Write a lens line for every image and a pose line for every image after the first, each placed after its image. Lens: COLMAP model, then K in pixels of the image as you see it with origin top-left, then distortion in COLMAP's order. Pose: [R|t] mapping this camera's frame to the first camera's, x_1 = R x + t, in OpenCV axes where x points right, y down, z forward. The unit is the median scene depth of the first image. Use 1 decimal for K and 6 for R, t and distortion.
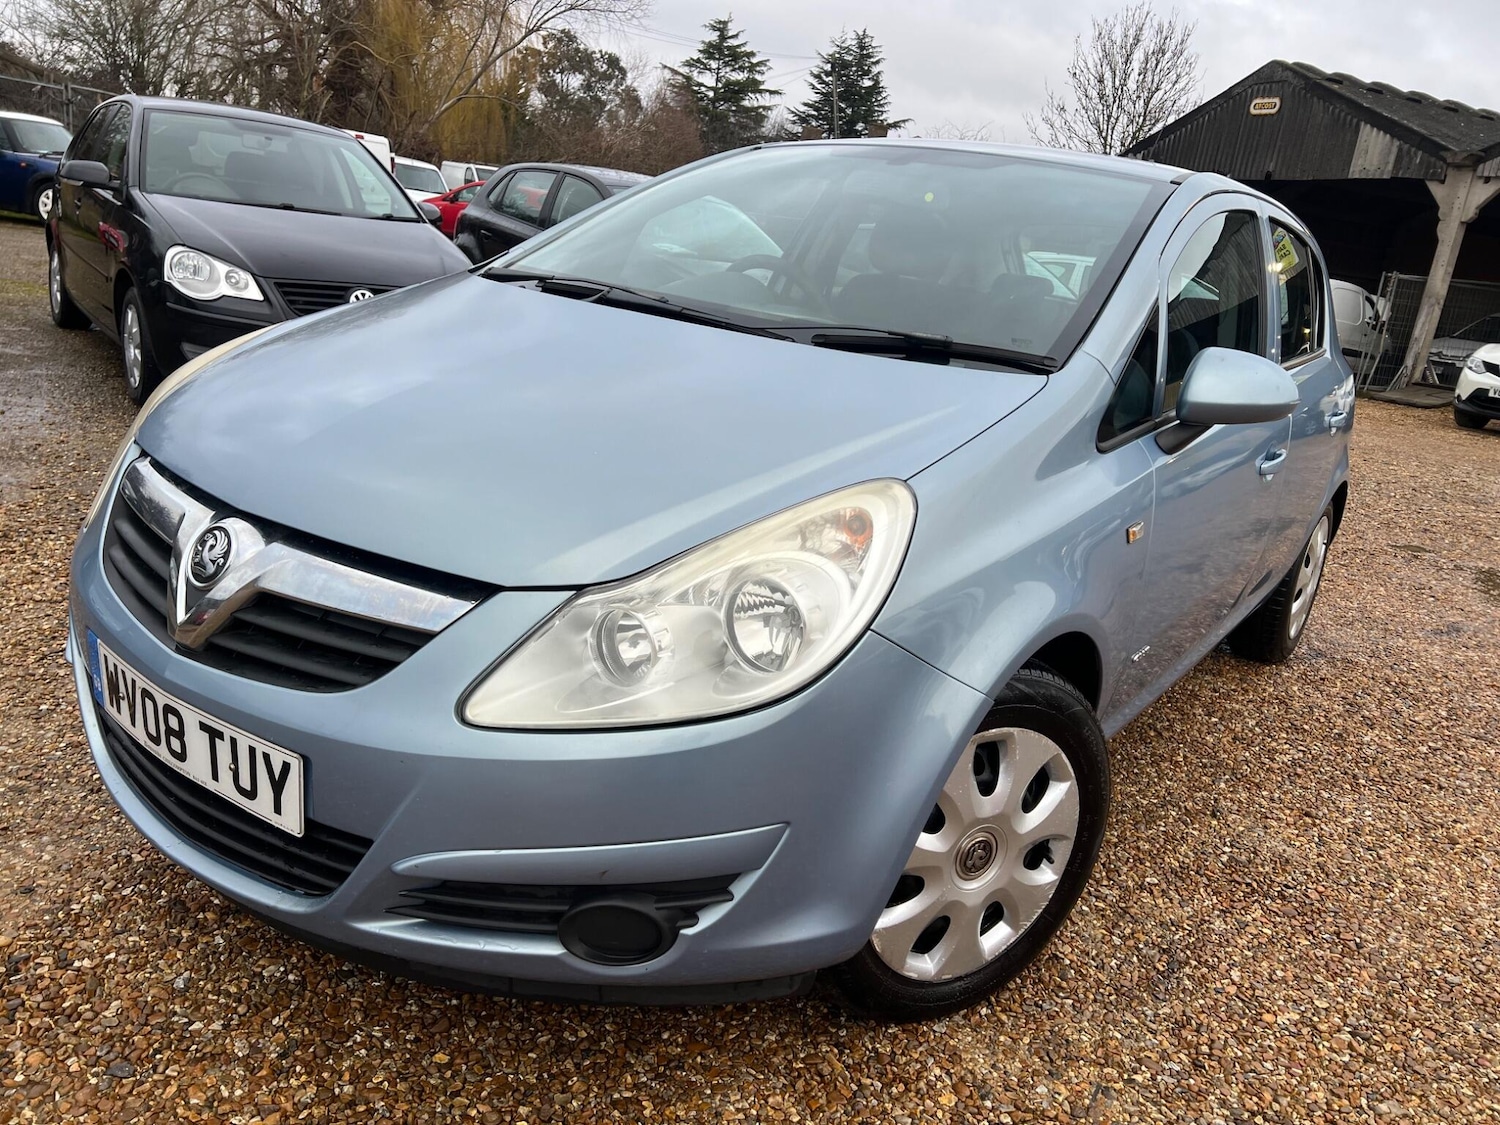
lens RADIAL K [[1125.3, 0, 749.9], [0, 1125.3, 565.6], [0, 0, 1]] dist [0.062324, -0.066729]
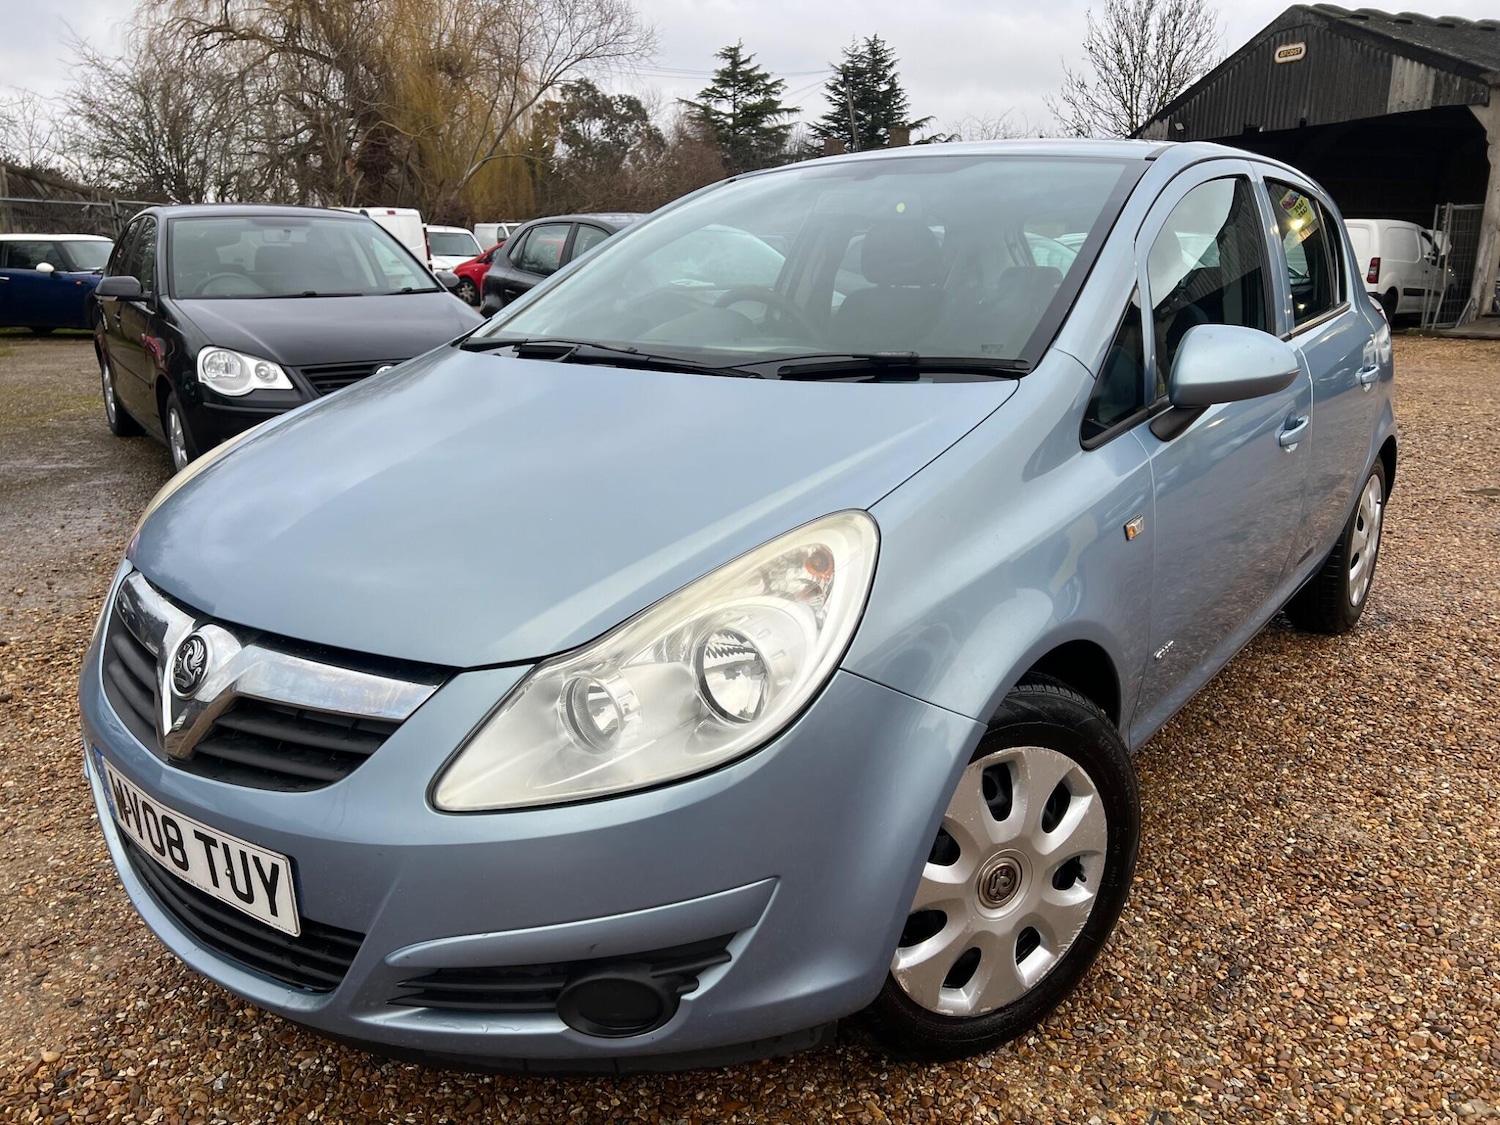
lens RADIAL K [[1125.3, 0, 741.3], [0, 1125.3, 569.8], [0, 0, 1]] dist [0.062324, -0.066729]
pose [[0.990919, -0.114923, -0.069808, 0.070993], [0.113921, 0.993323, -0.018187, -0.014245], [0.071432, 0.010069, 0.997395, 0.015589]]
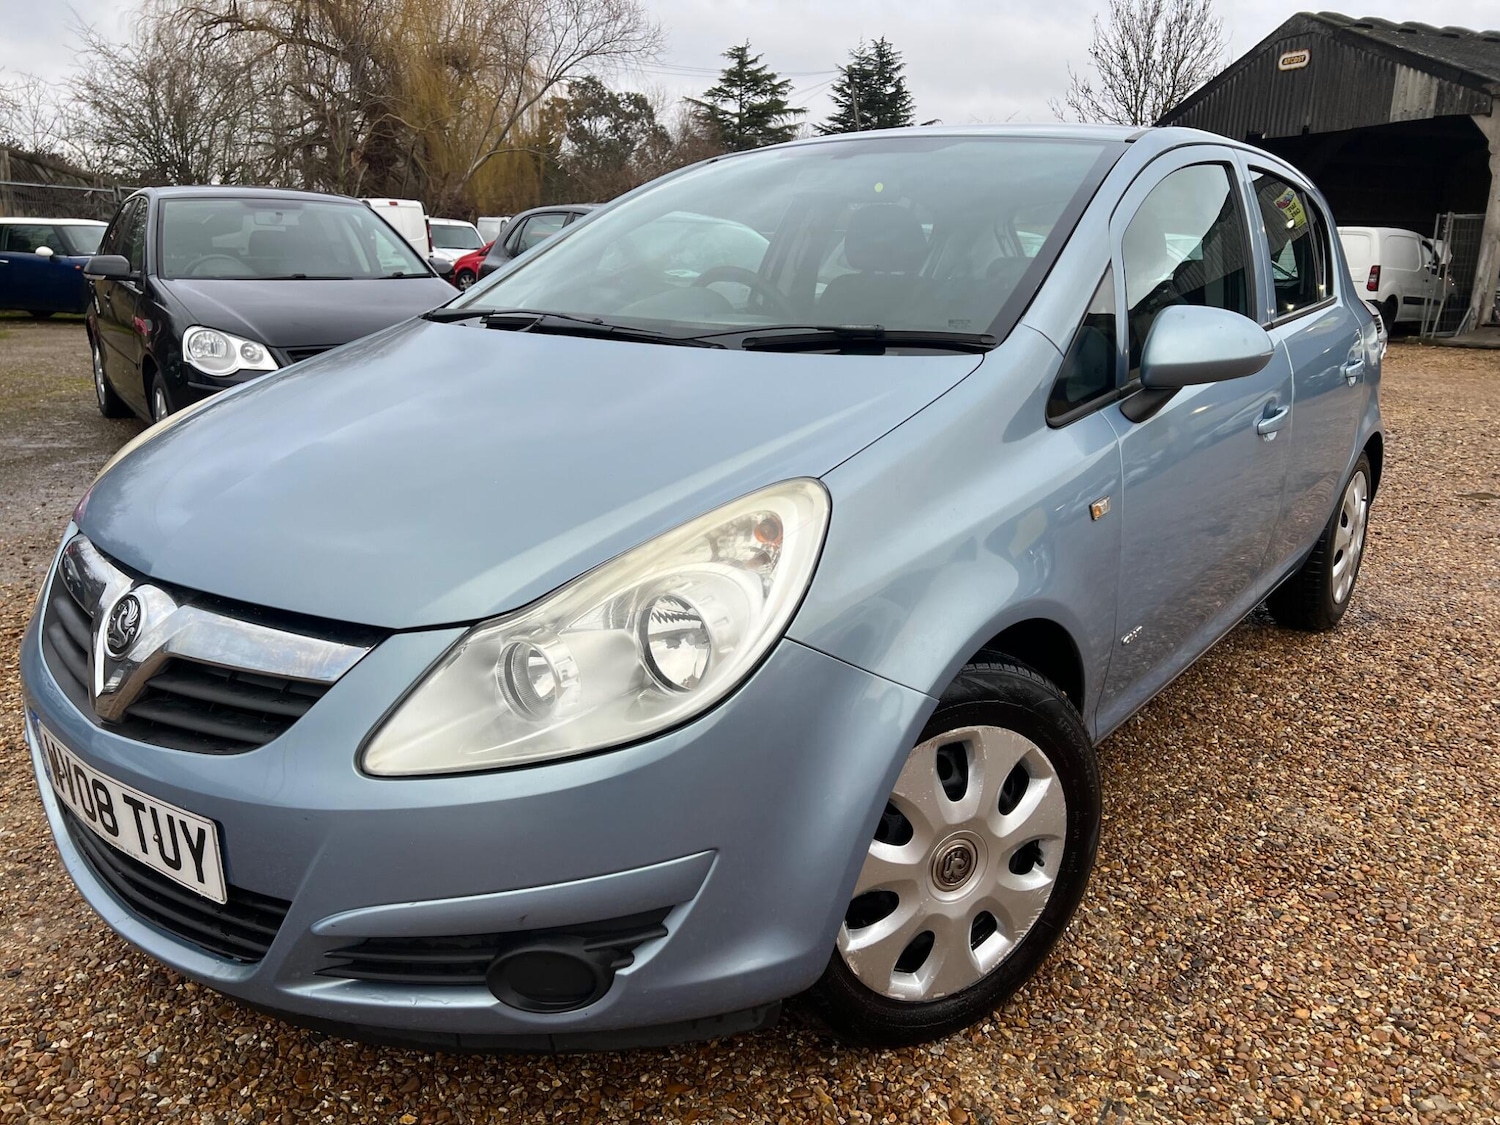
lens RADIAL K [[1125.3, 0, 740.6], [0, 1125.3, 561.5], [0, 0, 1]] dist [0.062324, -0.066729]
pose [[0.992811, -0.098099, -0.068584, 0.100068], [0.096650, 0.995025, -0.024155, 0.008844], [0.070612, 0.017353, 0.997353, 0.035105]]
